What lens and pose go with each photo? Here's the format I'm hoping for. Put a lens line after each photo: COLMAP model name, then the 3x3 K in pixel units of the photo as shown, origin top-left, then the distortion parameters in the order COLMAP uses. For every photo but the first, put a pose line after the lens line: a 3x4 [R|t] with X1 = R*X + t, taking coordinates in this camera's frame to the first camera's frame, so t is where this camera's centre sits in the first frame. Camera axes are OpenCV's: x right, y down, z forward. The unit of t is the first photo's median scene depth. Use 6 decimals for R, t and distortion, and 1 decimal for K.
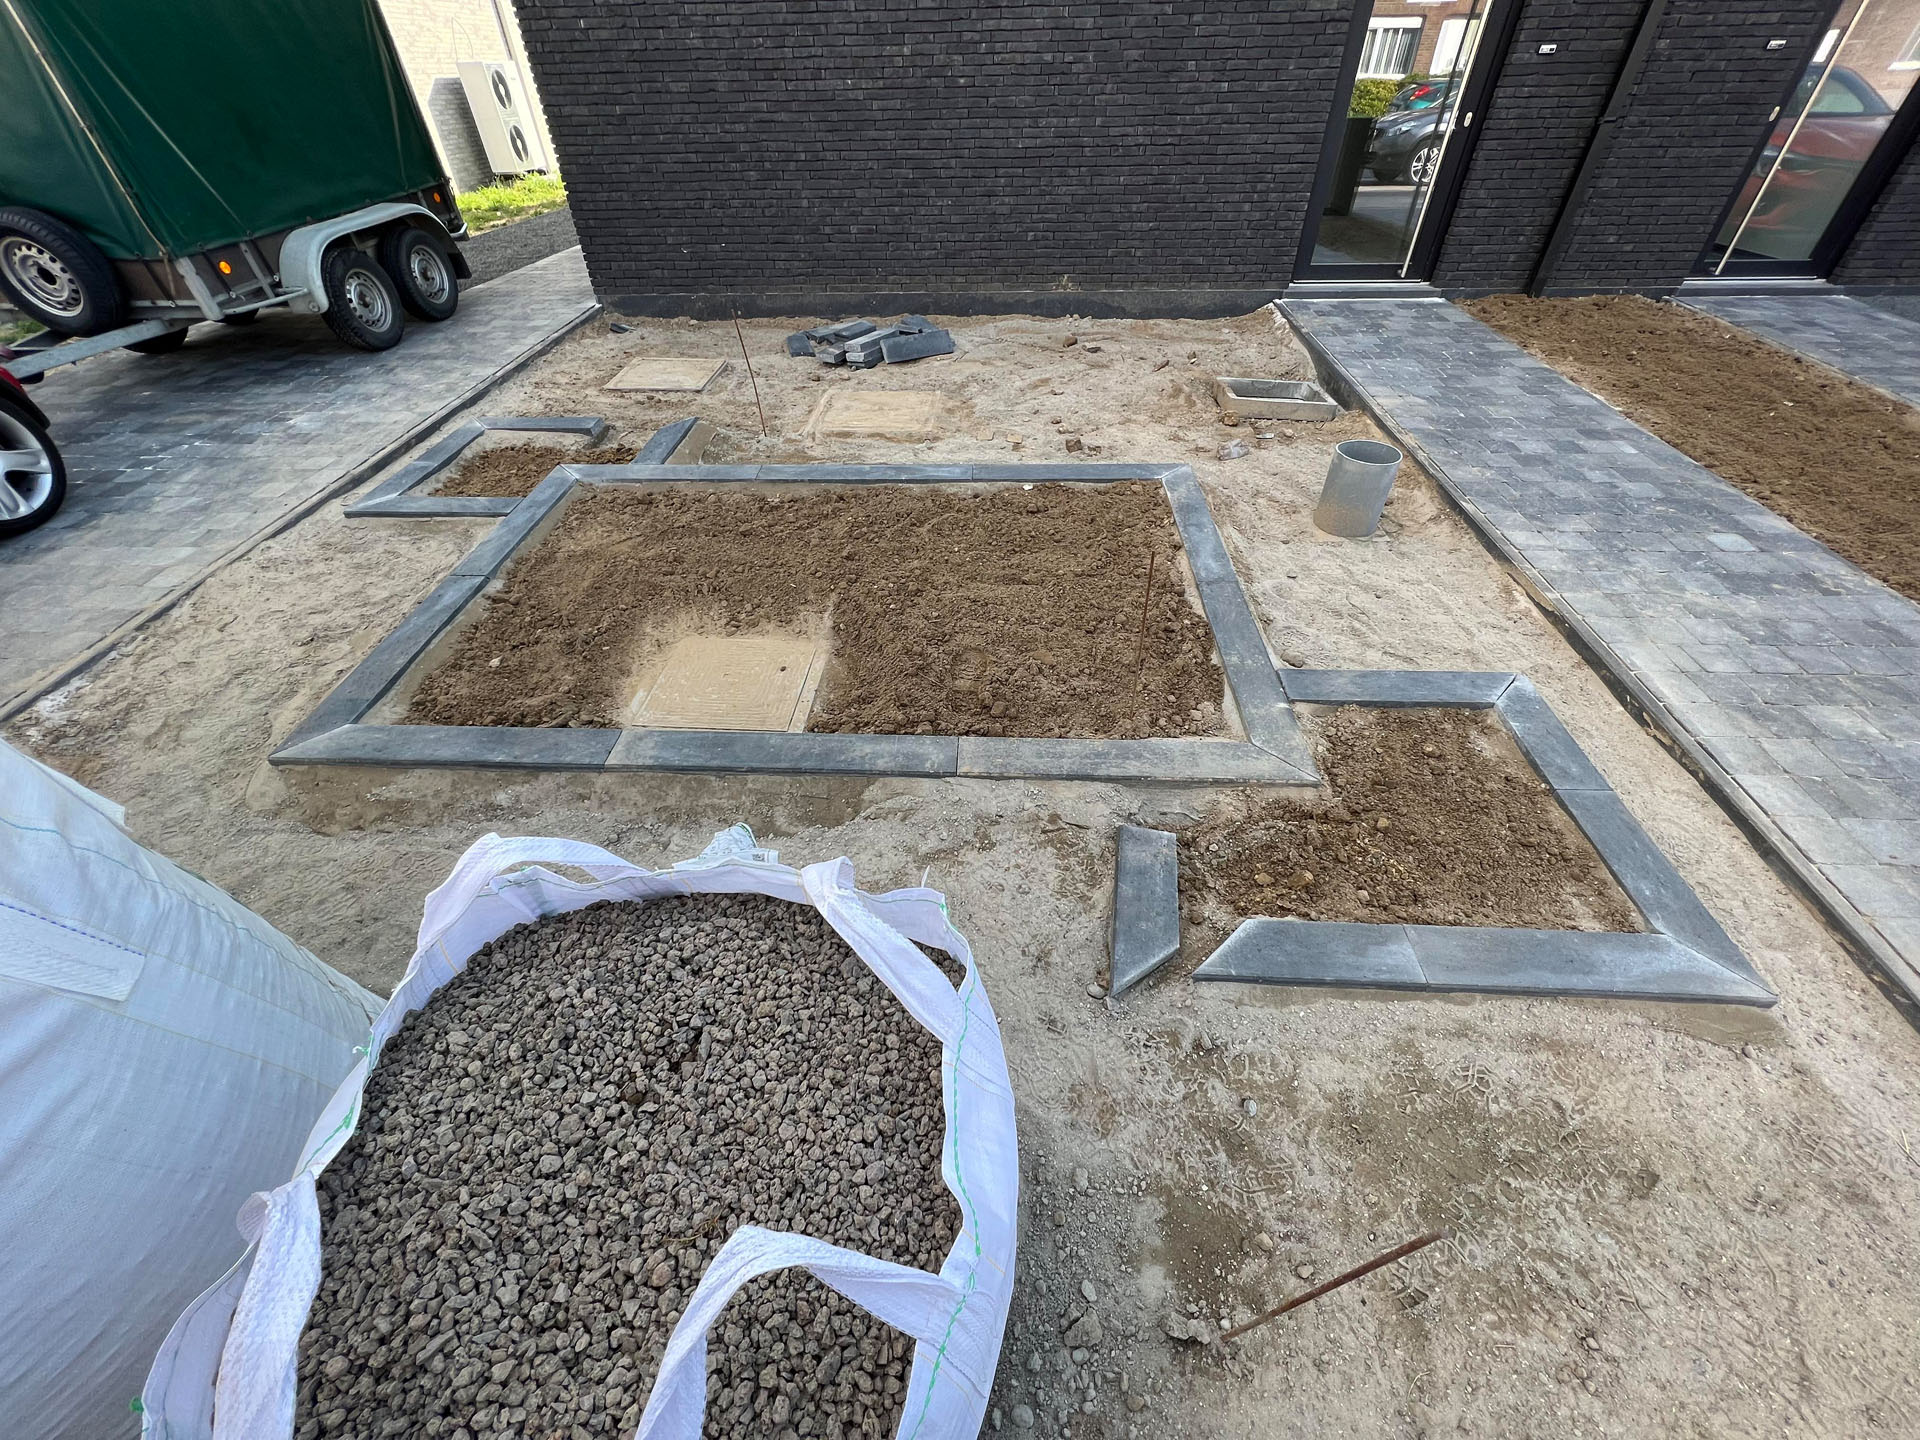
lens RADIAL K [[768.7, 0, 955.0], [0, 768.7, 718.3], [0, 0, 1]] dist [0.000505, 0.000135]
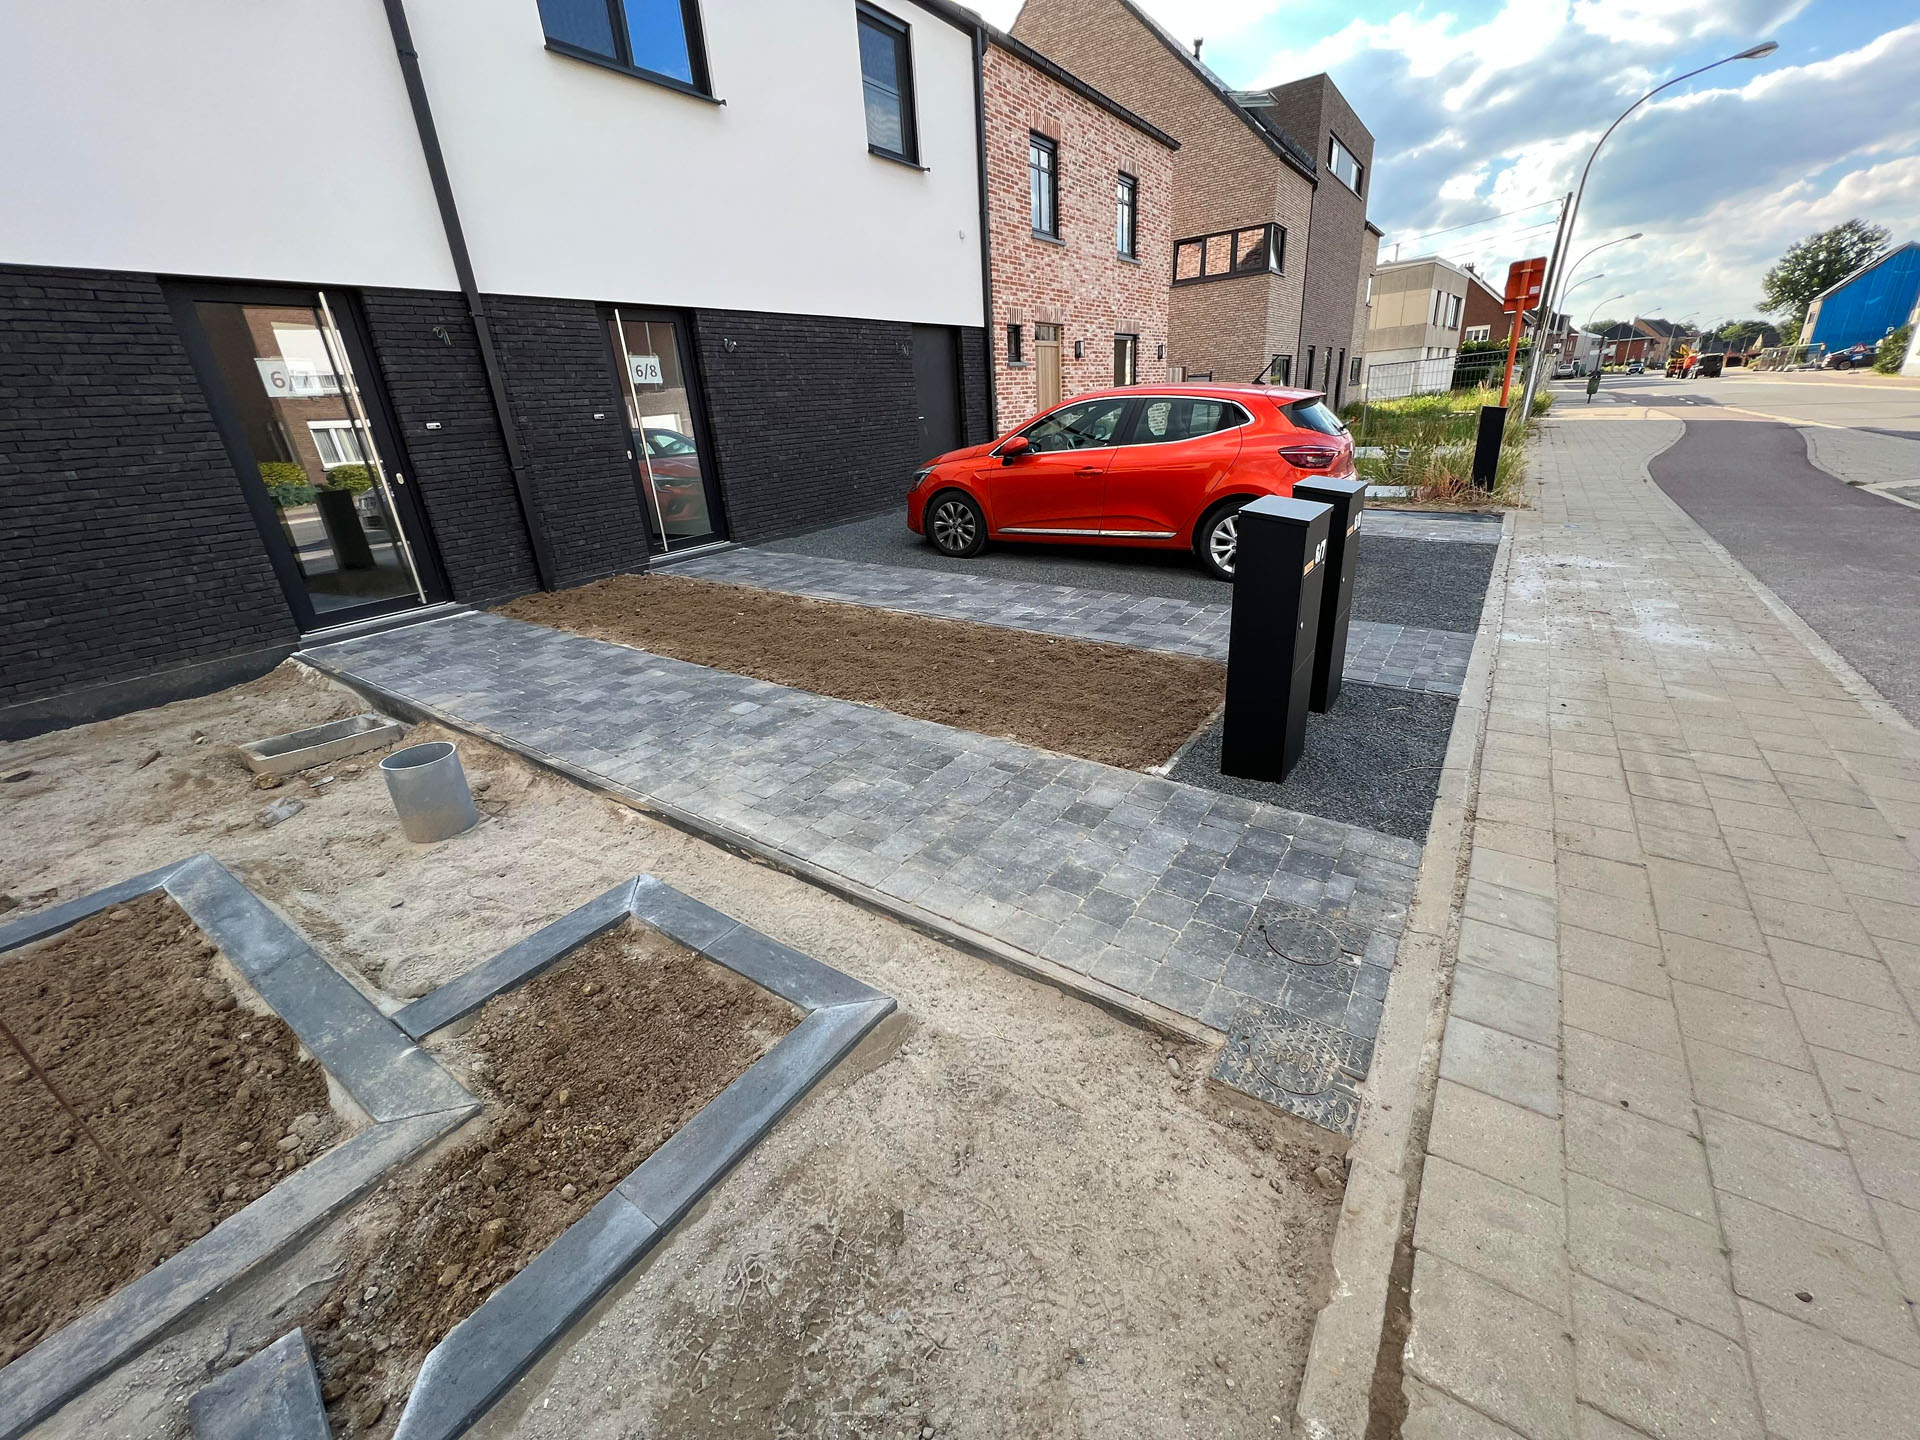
lens RADIAL K [[768.7, 0, 955.0], [0, 768.7, 718.3], [0, 0, 1]] dist [0.000505, 0.000135]
pose [[0.524567, -0.338724, 0.781086, 0.166315], [0.595004, 0.802053, -0.051780, 0.067827], [-0.608933, 0.491911, 0.622273, -0.028297]]
